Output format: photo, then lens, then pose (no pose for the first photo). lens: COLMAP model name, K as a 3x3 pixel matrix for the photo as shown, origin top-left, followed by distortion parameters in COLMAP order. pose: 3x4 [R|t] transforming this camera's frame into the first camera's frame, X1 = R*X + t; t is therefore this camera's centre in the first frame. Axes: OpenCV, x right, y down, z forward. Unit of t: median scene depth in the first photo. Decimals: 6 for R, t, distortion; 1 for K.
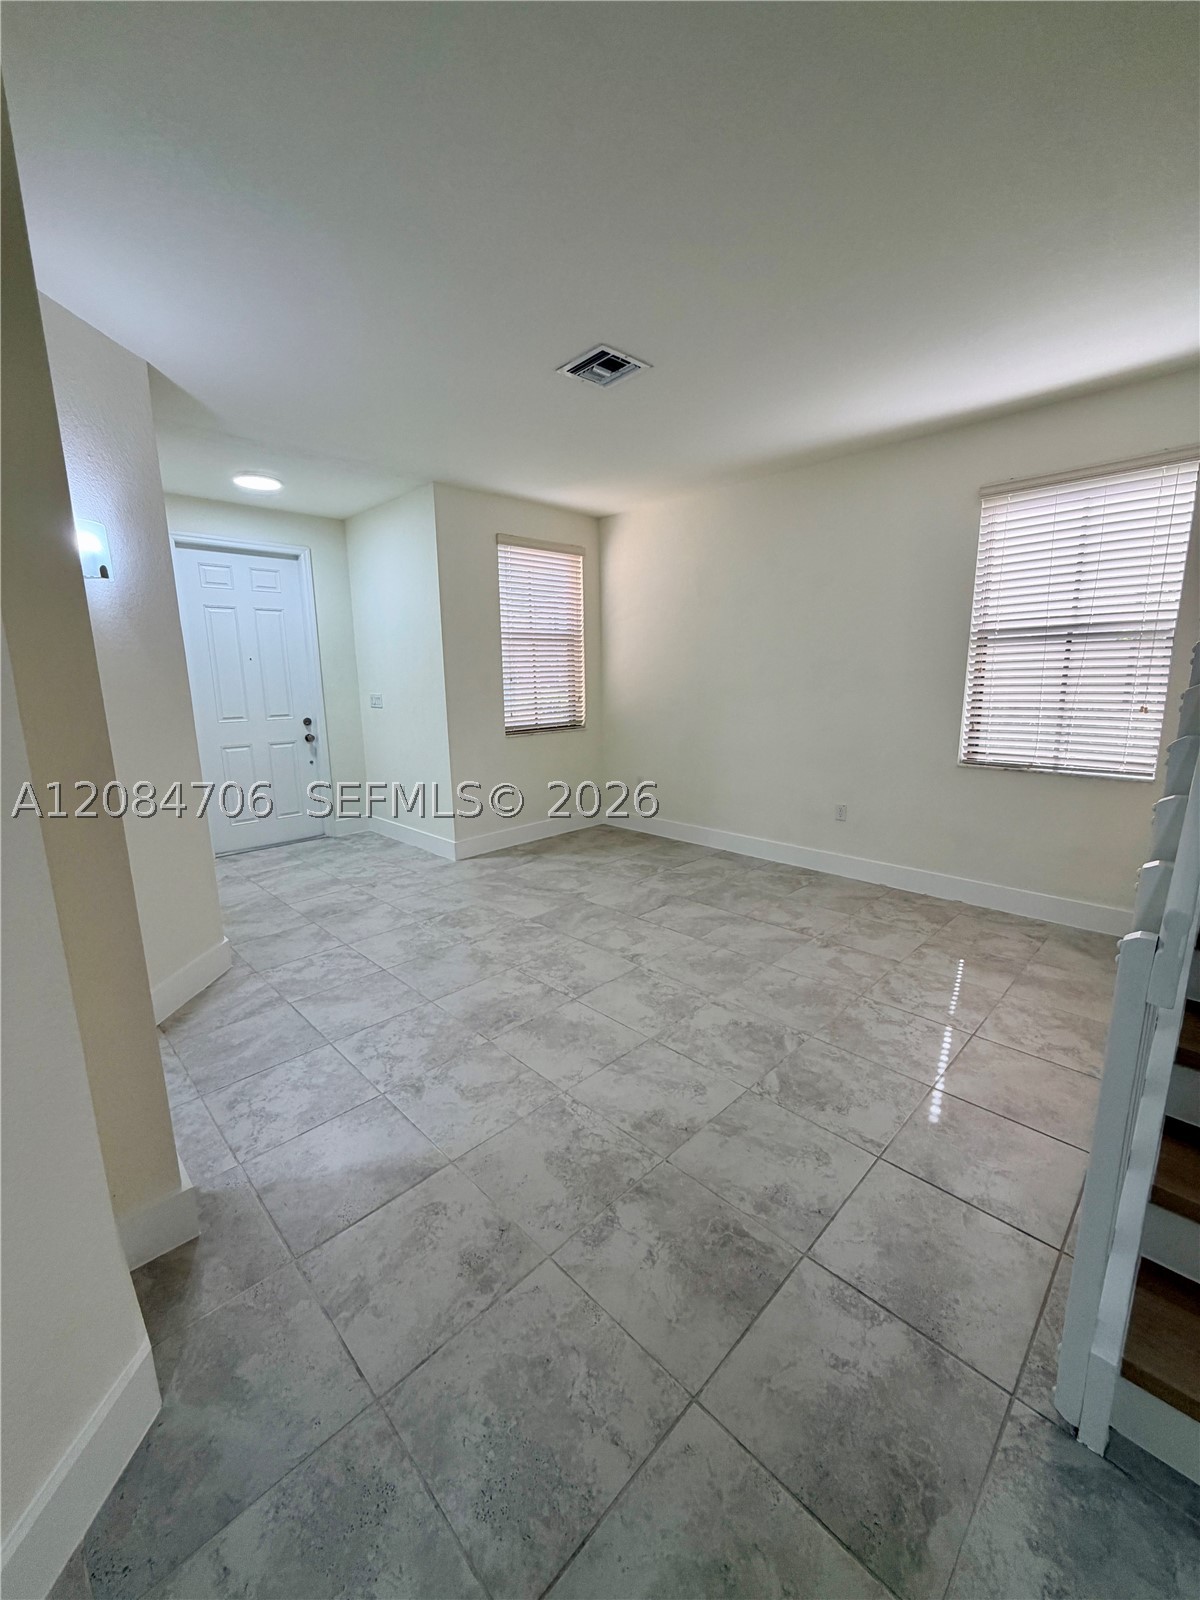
lens RADIAL K [[639.1, 0, 602.2], [0, 639.1, 793.8], [0, 0, 1]] dist [-0.000816, 0.000456]
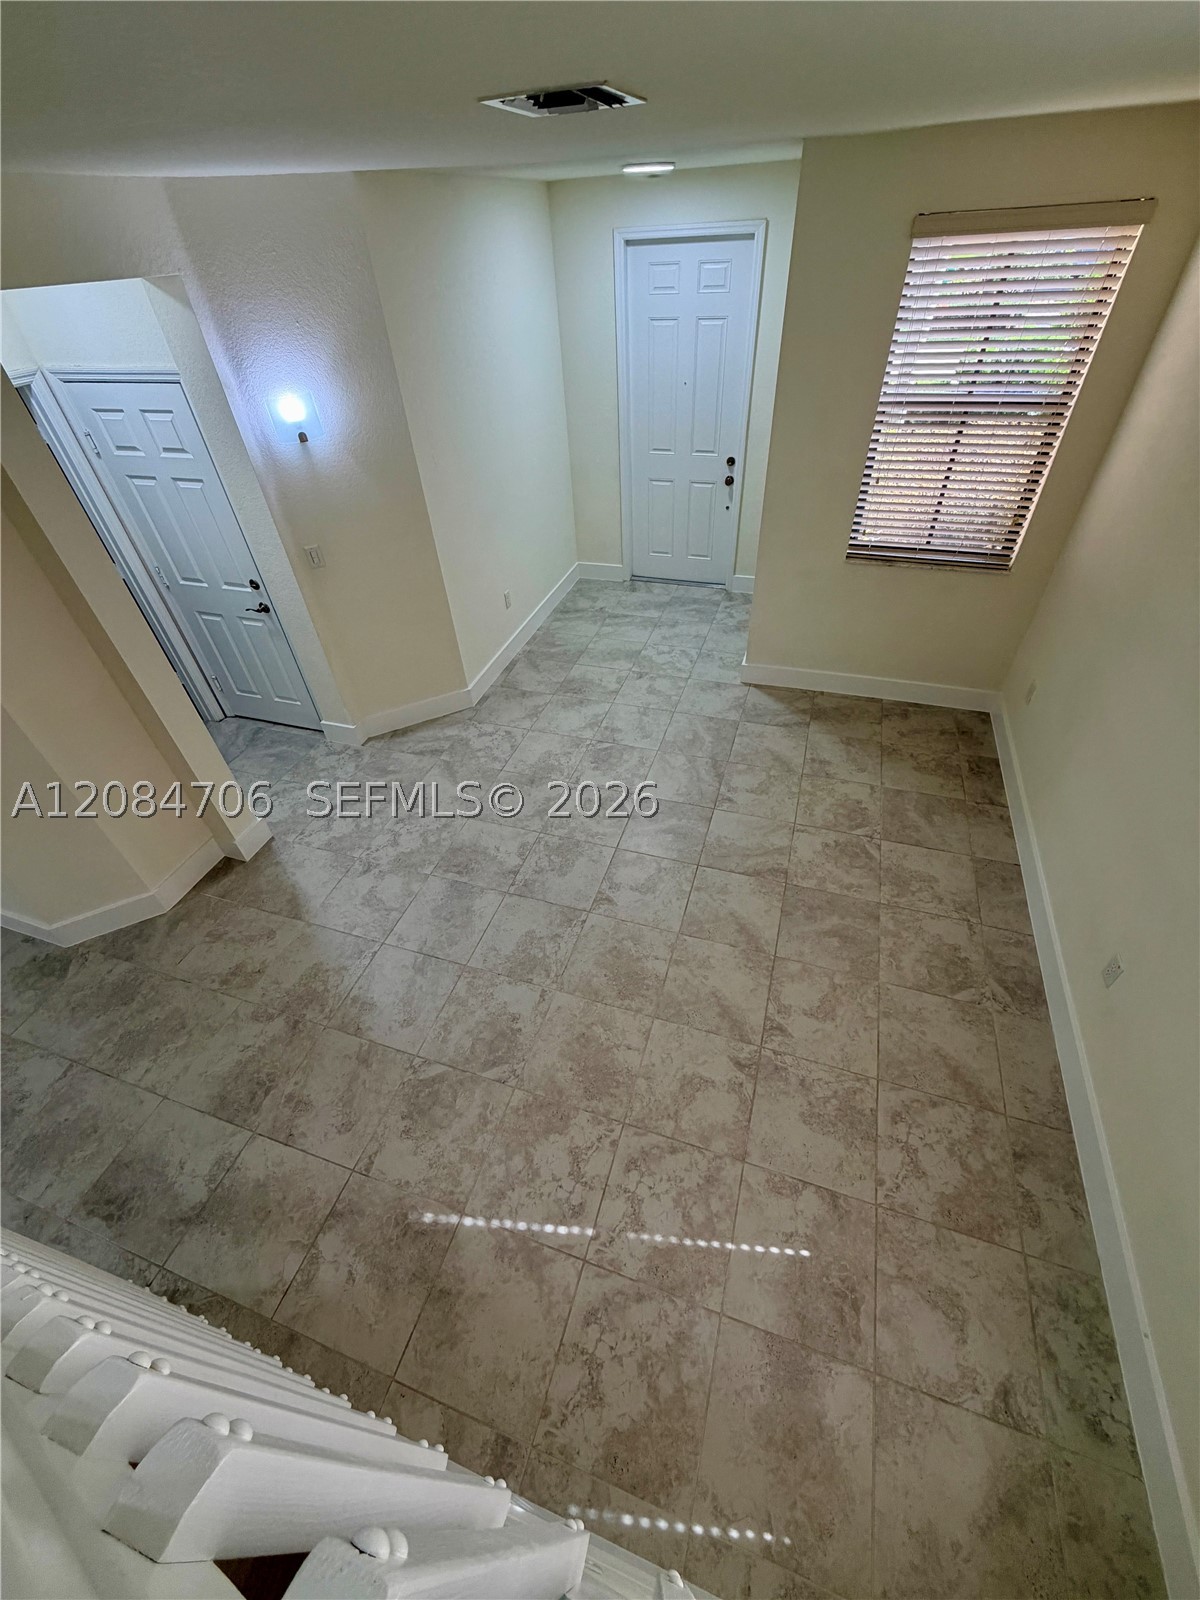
lens RADIAL K [[639.1, 0, 602.2], [0, 639.1, 793.8], [0, 0, 1]] dist [-0.000816, 0.000456]
pose [[0.454308, 0.589120, -0.668238, 0.636776], [-0.125243, 0.784905, 0.606827, -0.492364], [0.881997, -0.191994, 0.430371, 0.628624]]
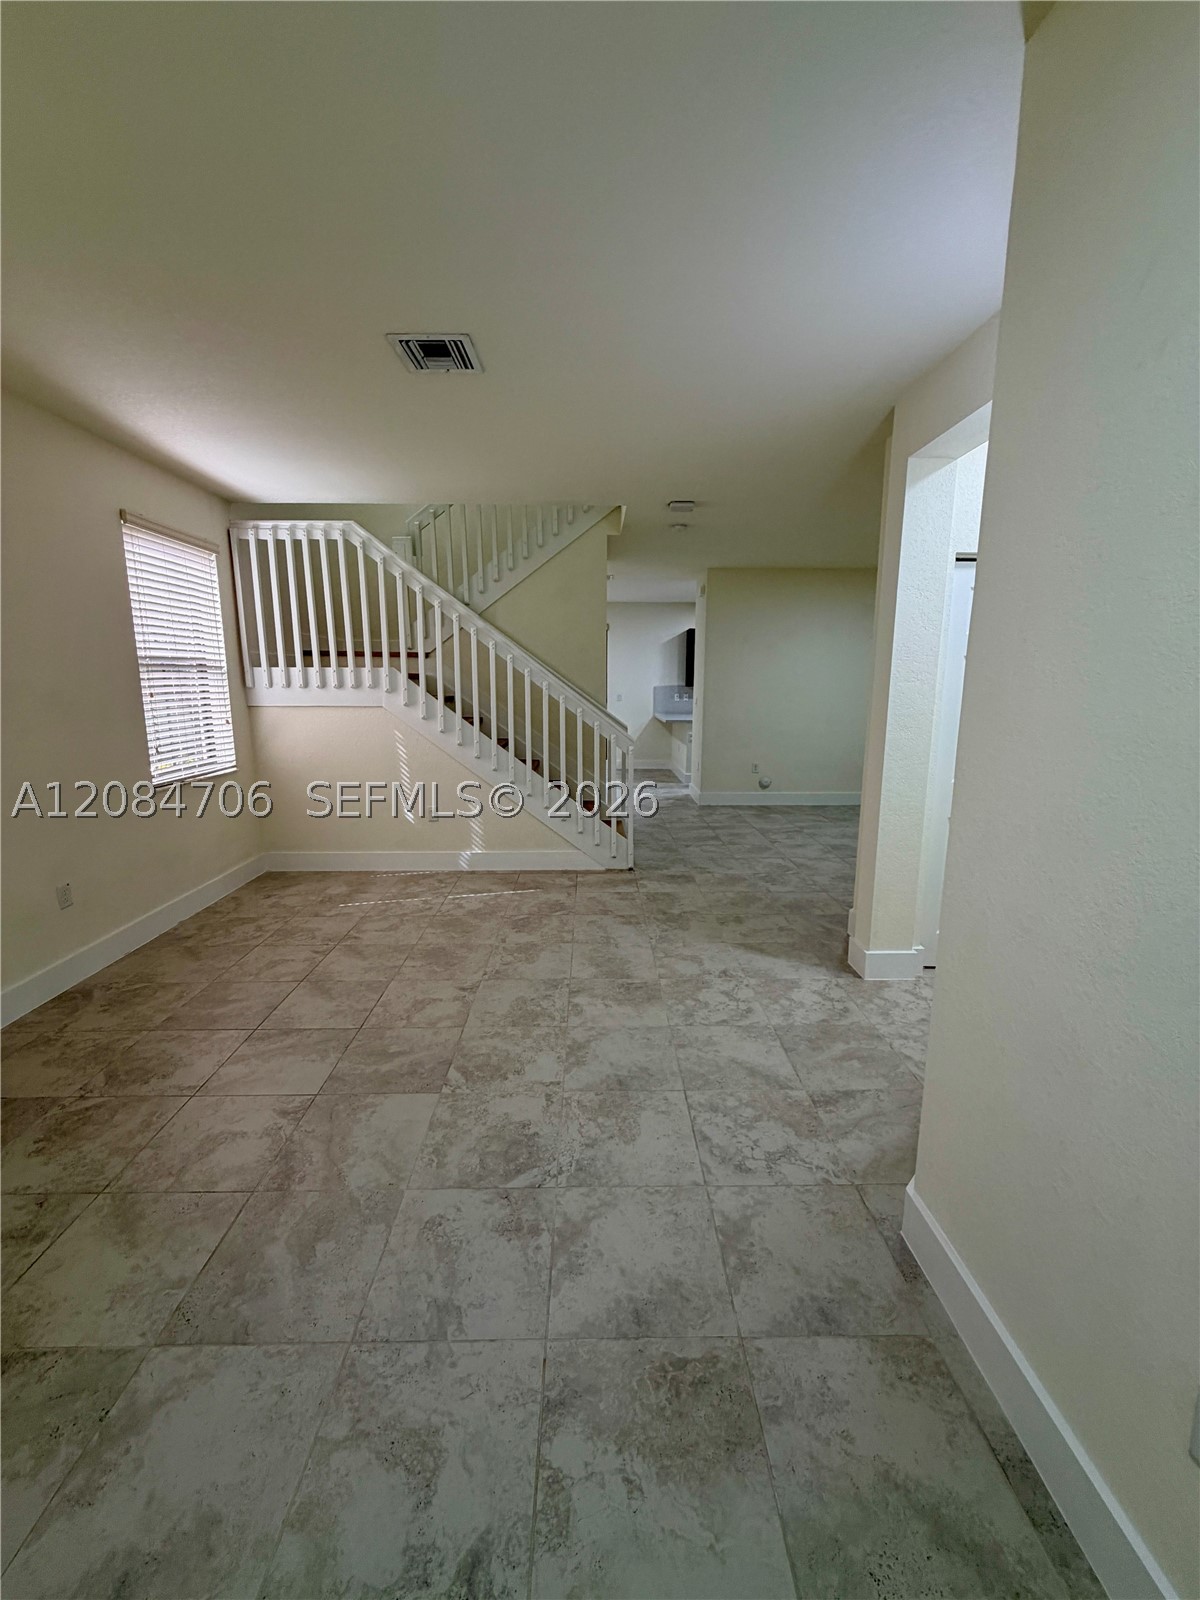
lens RADIAL K [[639.1, 0, 602.2], [0, 639.1, 793.8], [0, 0, 1]] dist [-0.000816, 0.000456]
pose [[-0.723666, -0.106259, 0.681921, -0.755006], [0.139360, 0.945224, 0.295179, -0.291579], [-0.675933, 0.308643, -0.669218, 1.477468]]
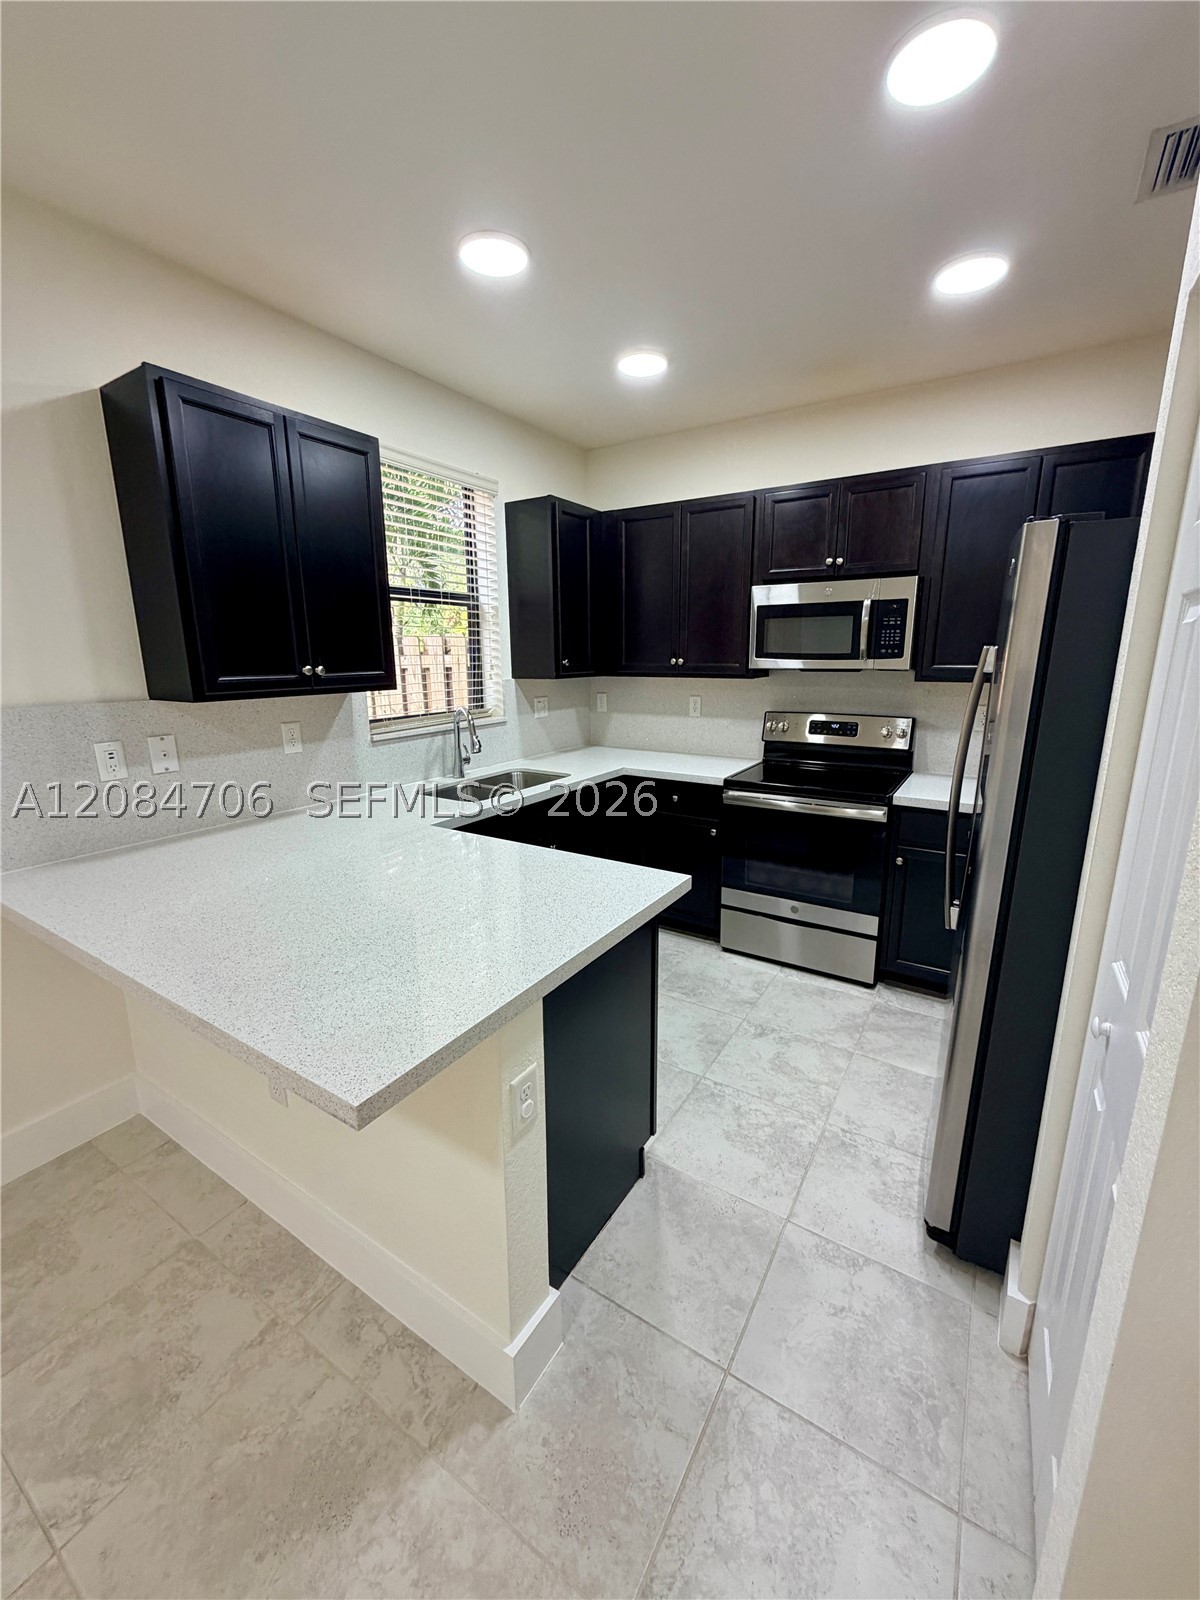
lens RADIAL K [[639.1, 0, 602.2], [0, 639.1, 793.8], [0, 0, 1]] dist [-0.000816, 0.000456]
pose [[-0.975127, 0.068647, -0.210748, 1.021252], [-0.021152, 0.917670, 0.396780, 0.055396], [0.220635, 0.391369, -0.893393, -0.574464]]
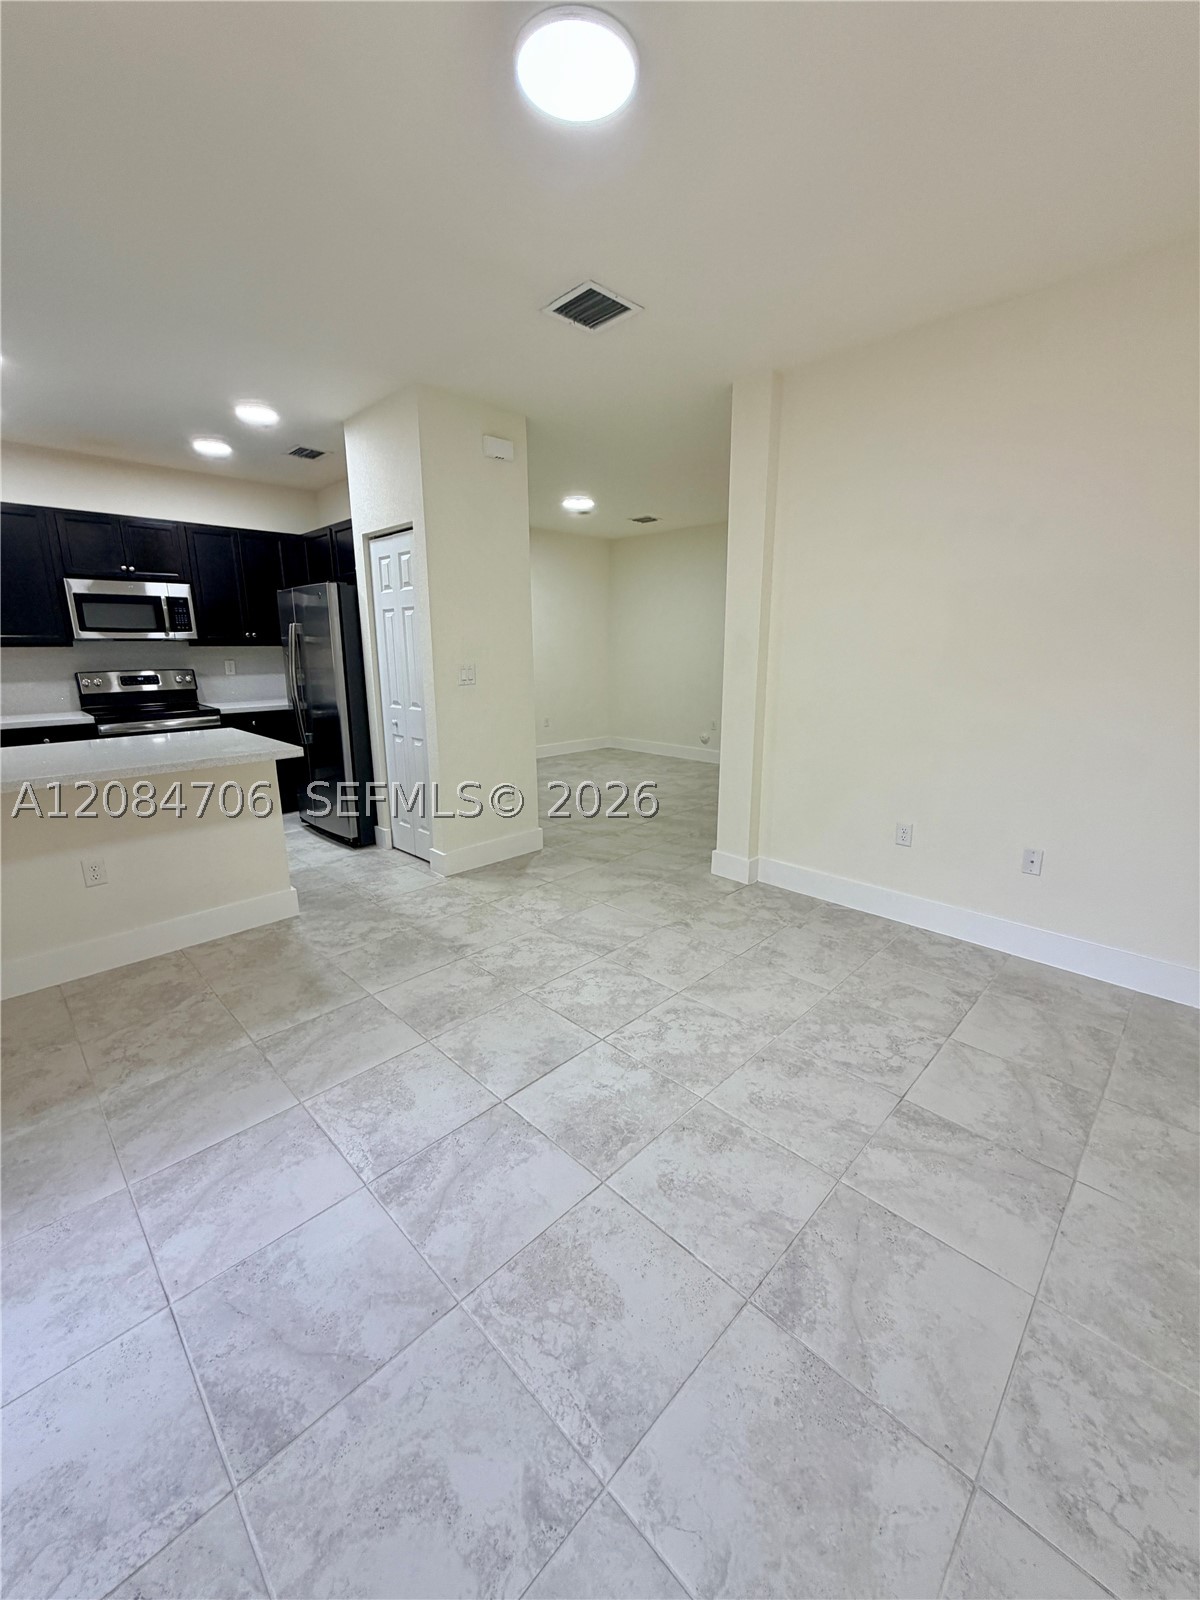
lens RADIAL K [[639.1, 0, 602.2], [0, 639.1, 793.8], [0, 0, 1]] dist [-0.000816, 0.000456]
pose [[0.007373, 0.243616, -0.969844, 2.033969], [-0.184971, 0.953465, 0.238096, 0.049640], [0.982716, 0.177638, 0.052092, -0.389516]]
